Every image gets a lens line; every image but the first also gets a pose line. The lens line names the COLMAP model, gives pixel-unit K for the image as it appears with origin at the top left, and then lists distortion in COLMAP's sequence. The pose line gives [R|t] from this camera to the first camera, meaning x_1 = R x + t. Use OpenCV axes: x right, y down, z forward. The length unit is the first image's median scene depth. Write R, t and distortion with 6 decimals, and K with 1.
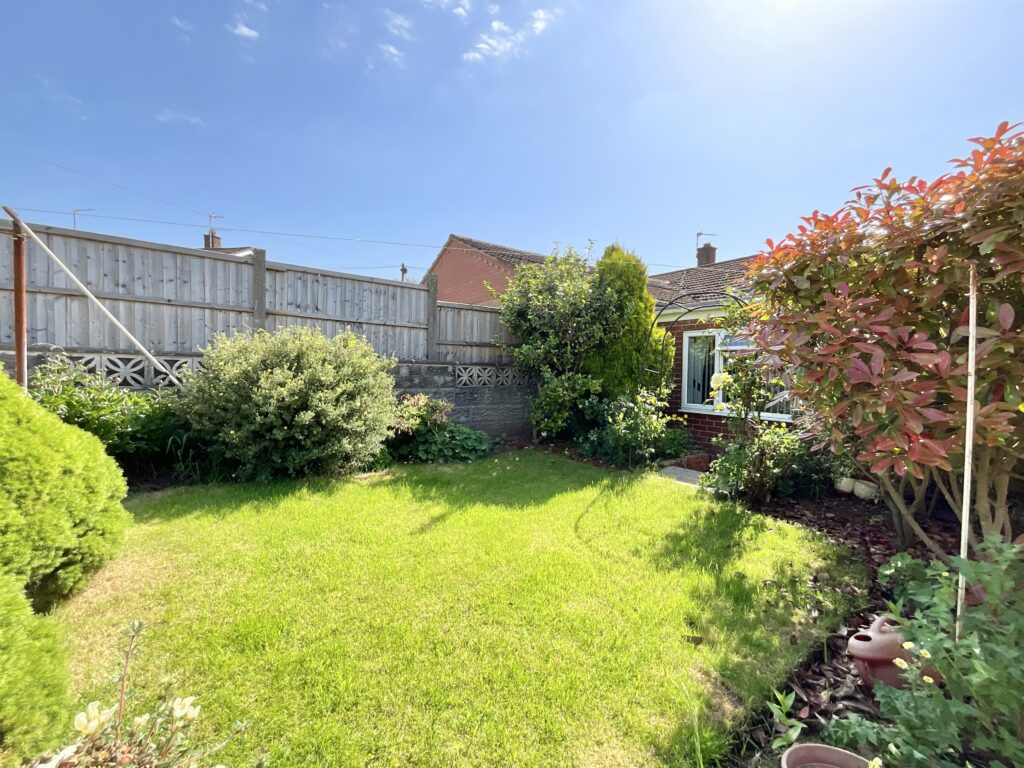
lens RADIAL K [[410.0, 0, 512.0], [0, 410.0, 384.0], [0, 0, 1]] dist [-0.018779, -0.000053]
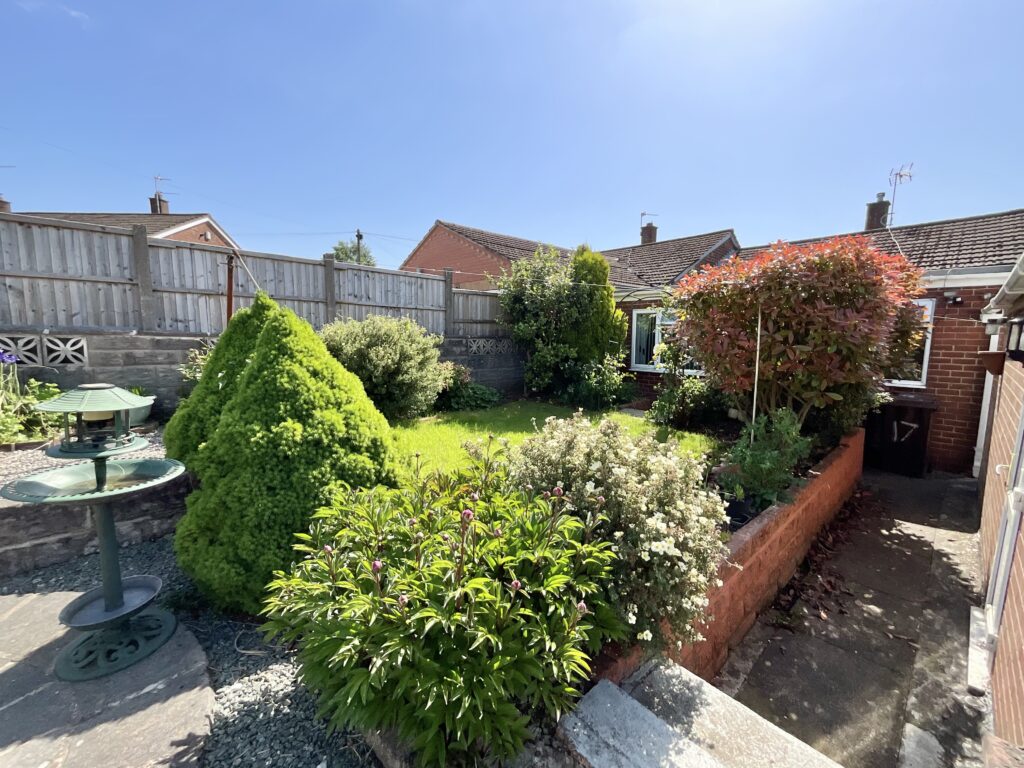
lens RADIAL K [[410.0, 0, 512.0], [0, 410.0, 384.0], [0, 0, 1]] dist [-0.018779, -0.000053]
pose [[0.991432, -0.026408, 0.127928, -0.184498], [0.015000, 0.995889, 0.089330, -0.017788], [-0.129761, -0.086645, 0.987752, -0.353523]]
